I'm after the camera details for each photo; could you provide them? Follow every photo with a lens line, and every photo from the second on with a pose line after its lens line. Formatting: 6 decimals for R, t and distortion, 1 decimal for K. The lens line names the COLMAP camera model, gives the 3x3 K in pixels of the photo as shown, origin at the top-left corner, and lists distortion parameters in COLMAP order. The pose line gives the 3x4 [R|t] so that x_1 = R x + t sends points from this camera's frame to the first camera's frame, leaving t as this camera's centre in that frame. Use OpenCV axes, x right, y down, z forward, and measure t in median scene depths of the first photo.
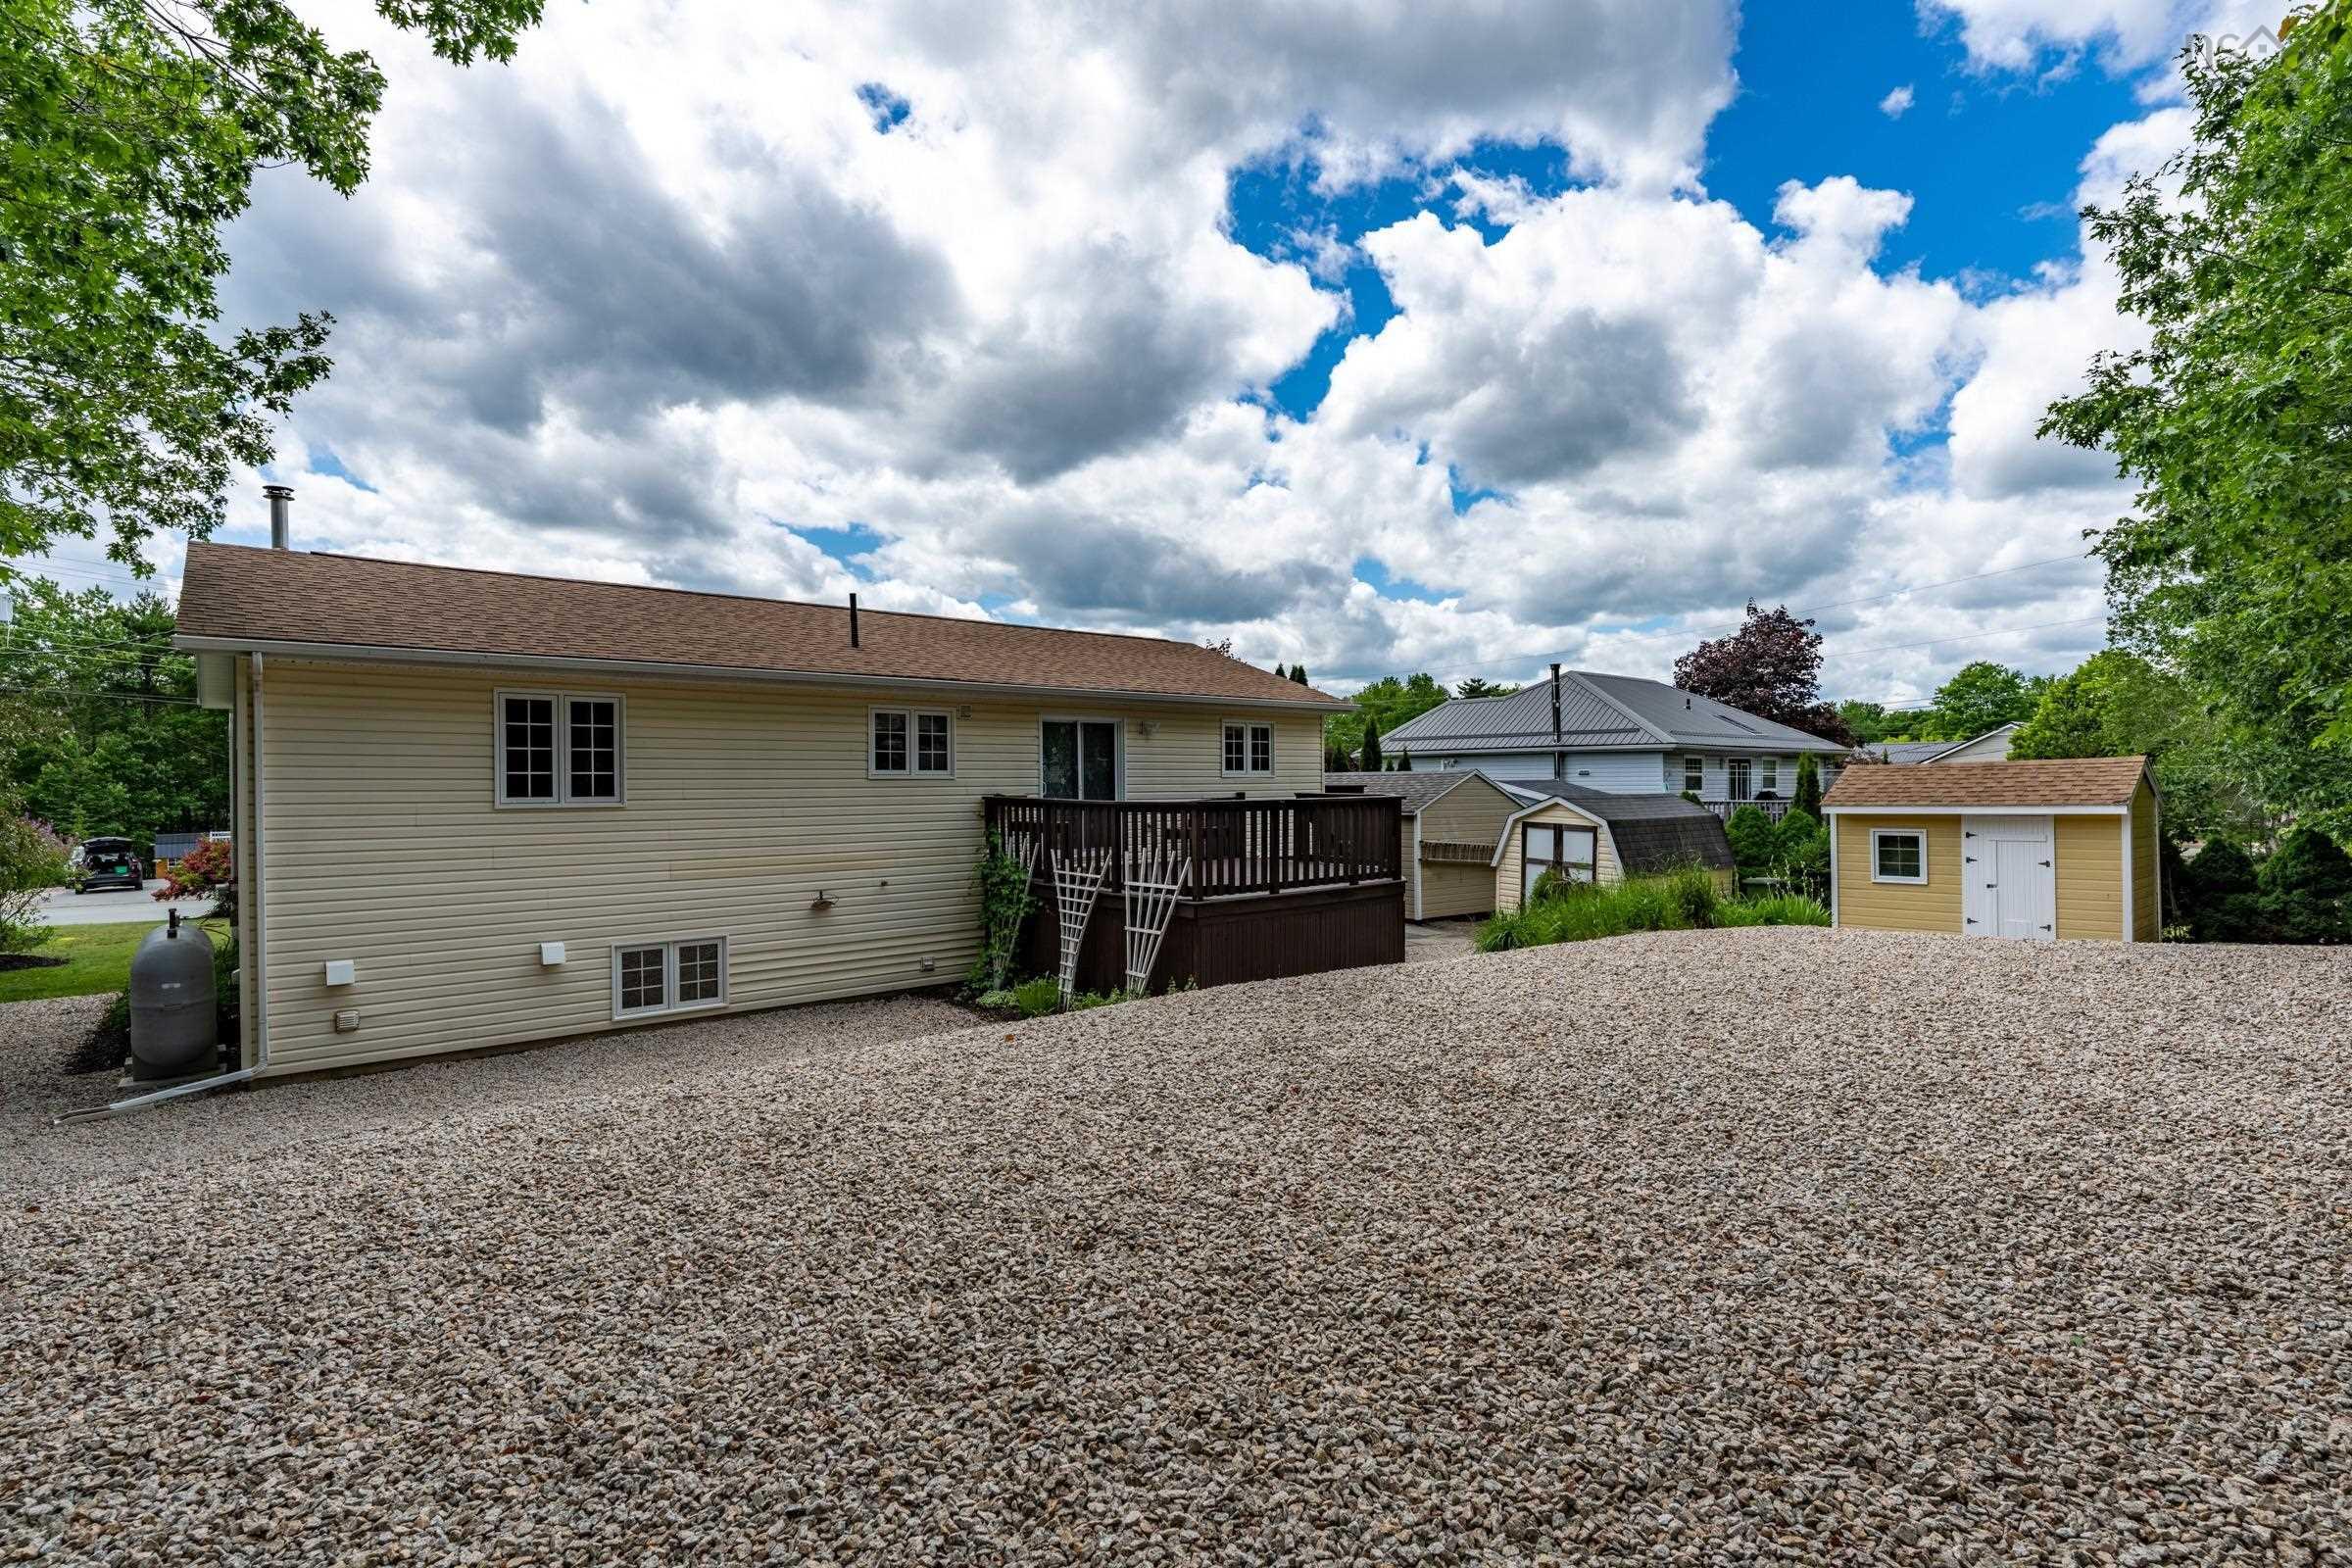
lens RADIAL K [[1101.5, 0, 1176.0], [0, 1101.5, 784.0], [0, 0, 1]] dist [0.000781, 0.000096]
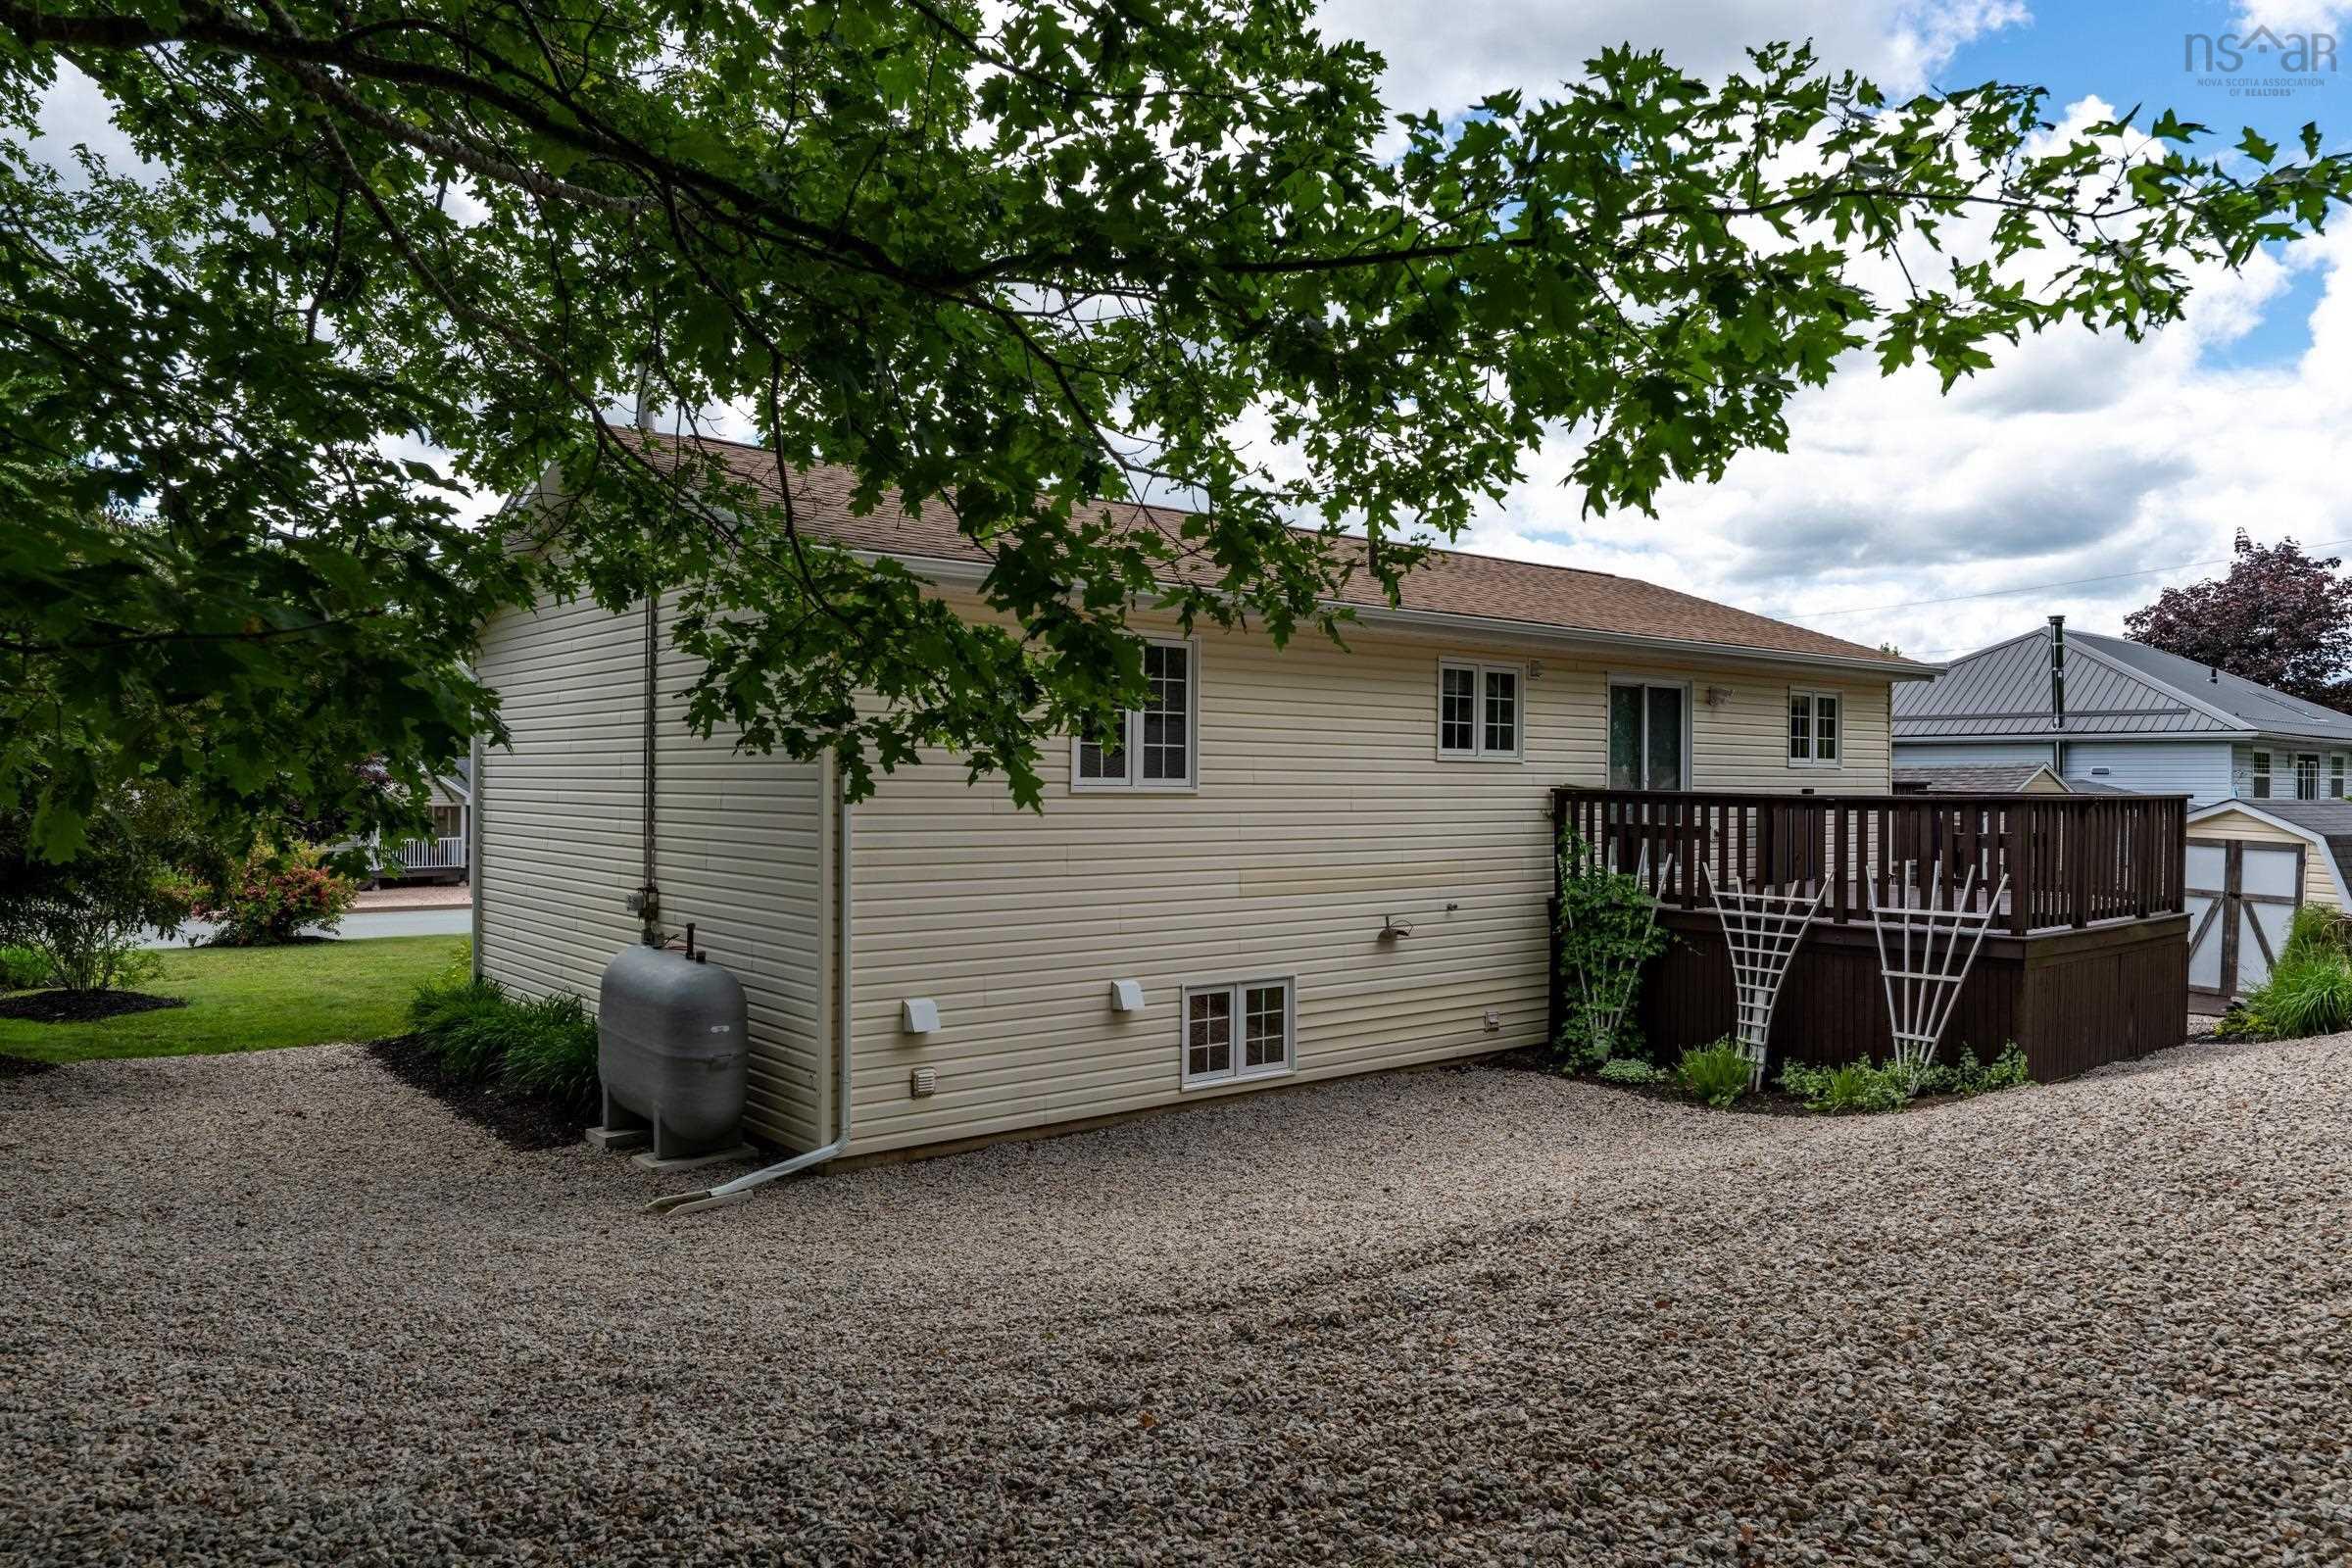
lens RADIAL K [[1559.7, 0, 1174.8], [0, 1559.7, 788.3], [0, 0, 1]] dist [0.000113, -0.000393]
pose [[0.999758, 0.012735, -0.017921, -0.392509], [-0.012707, 0.999918, 0.001656, 0.012687], [0.017940, -0.001428, 0.999838, -0.012749]]
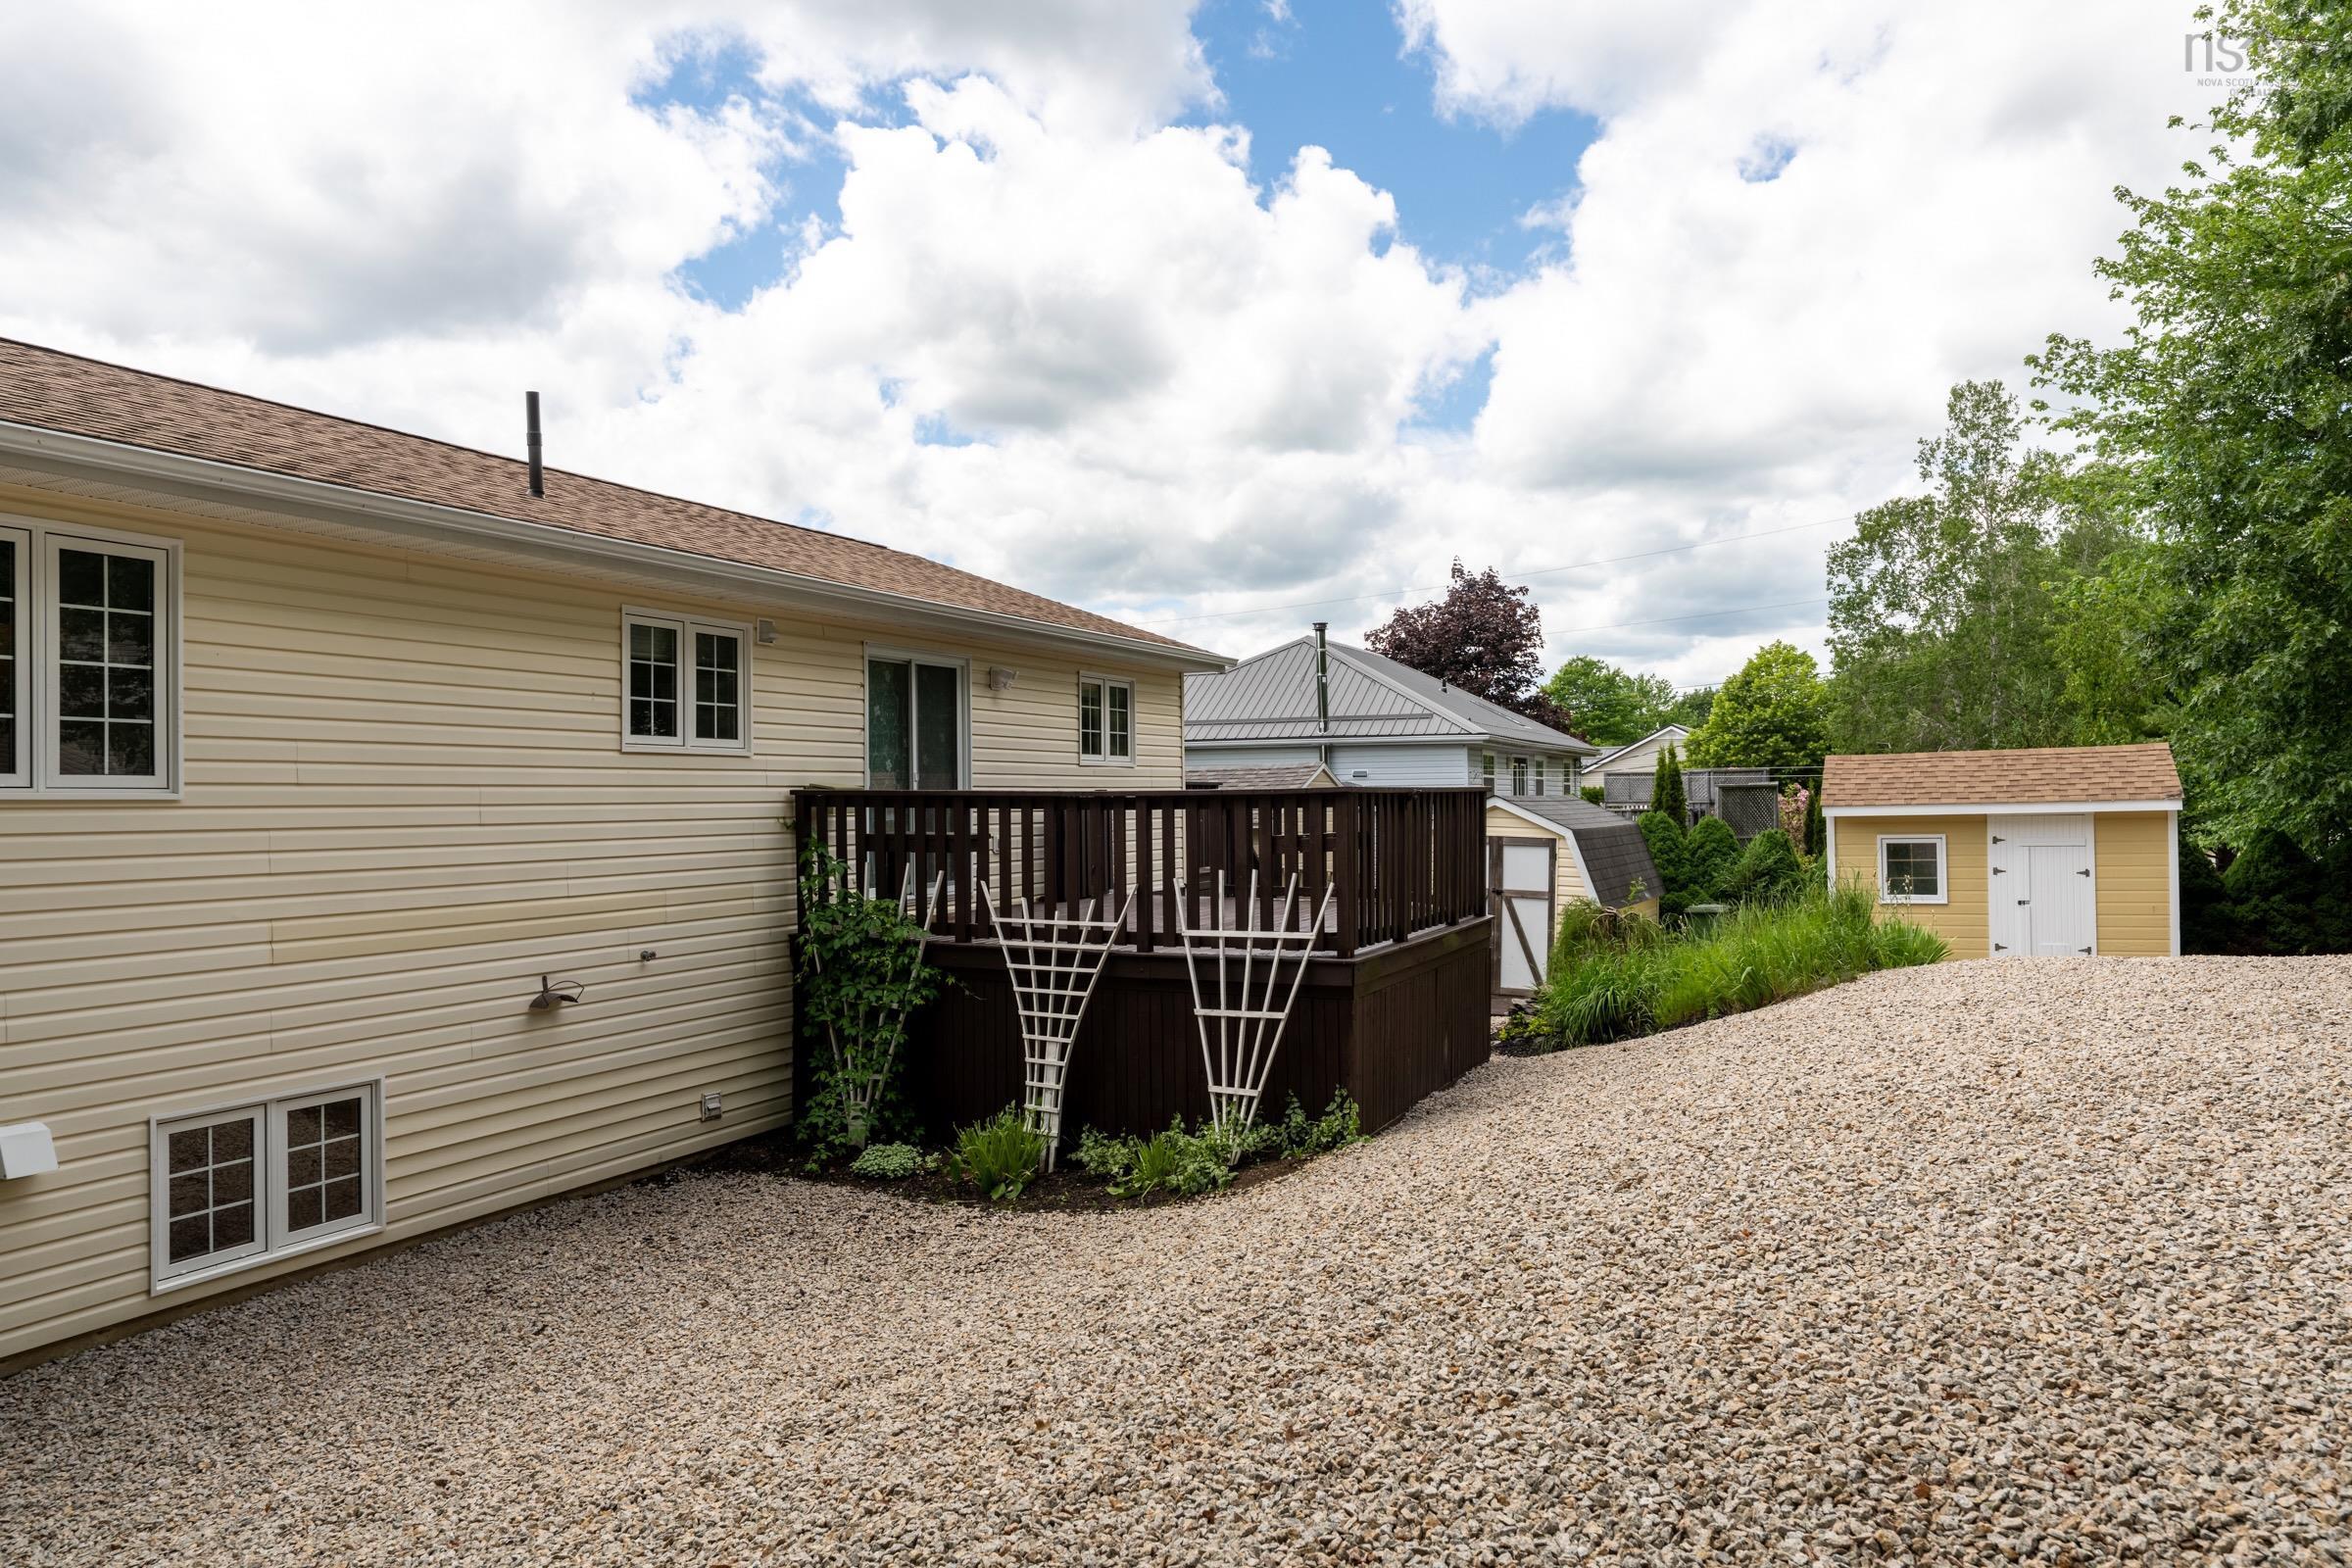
lens RADIAL K [[1559.7, 0, 1174.8], [0, 1559.7, 788.3], [0, 0, 1]] dist [0.000113, -0.000393]
pose [[0.913145, 0.000652, 0.407634, -0.309513], [0.004247, 0.999929, -0.011114, 0.019585], [-0.407613, 0.011880, 0.913078, 0.216304]]
